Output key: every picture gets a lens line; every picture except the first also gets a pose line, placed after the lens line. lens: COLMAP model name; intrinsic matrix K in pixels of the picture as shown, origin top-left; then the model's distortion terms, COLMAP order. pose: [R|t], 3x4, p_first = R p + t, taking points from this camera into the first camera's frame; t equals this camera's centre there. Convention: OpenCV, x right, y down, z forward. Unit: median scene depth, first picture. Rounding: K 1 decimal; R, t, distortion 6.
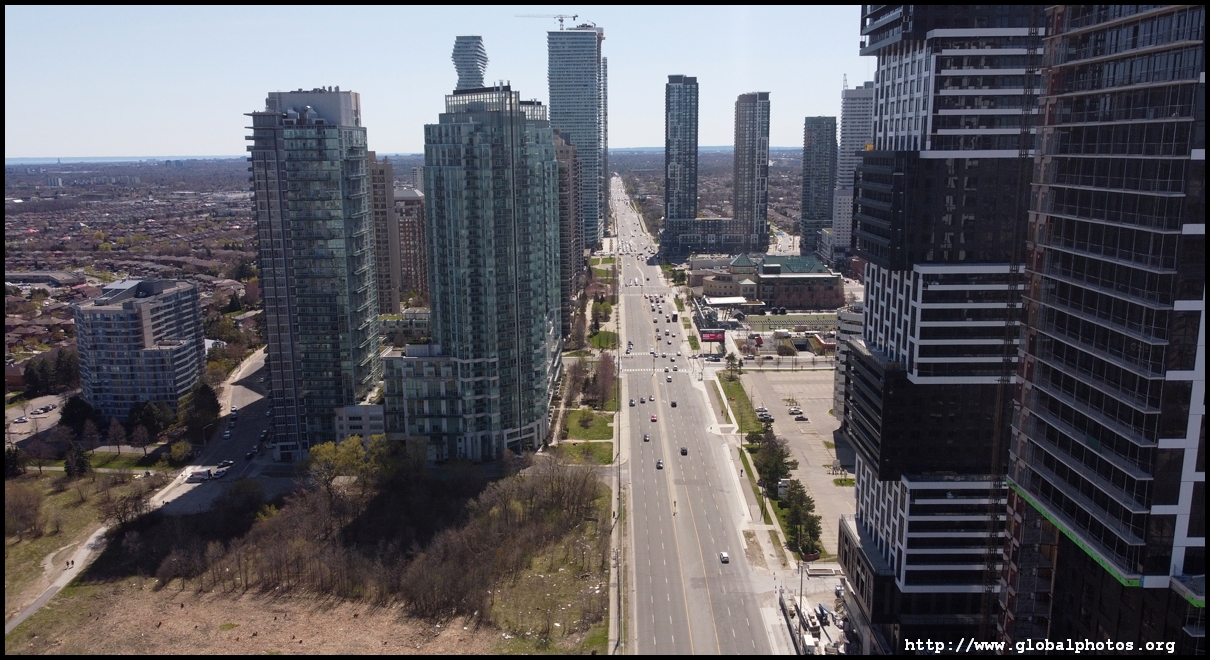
lens RADIAL K [[930.1, 0, 604.2], [0, 930.1, 335.4], [0, 0, 1]] dist [-0.001385, 0.001167]
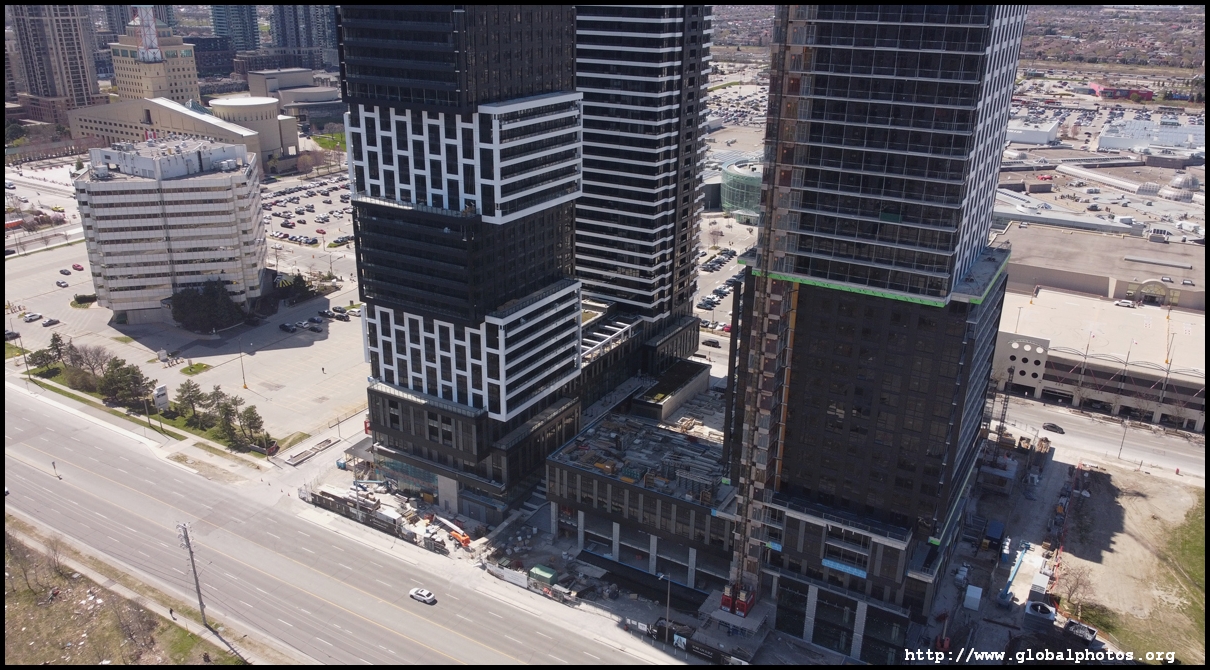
lens RADIAL K [[920.5, 0, 604.7], [0, 920.5, 331.7], [0, 0, 1]] dist [-0.004188, -0.004785]
pose [[0.490226, -0.296714, 0.819536, -0.369585], [0.152177, 0.954966, 0.254719, -0.059046], [-0.858208, -0.000156, 0.513302, 0.296322]]
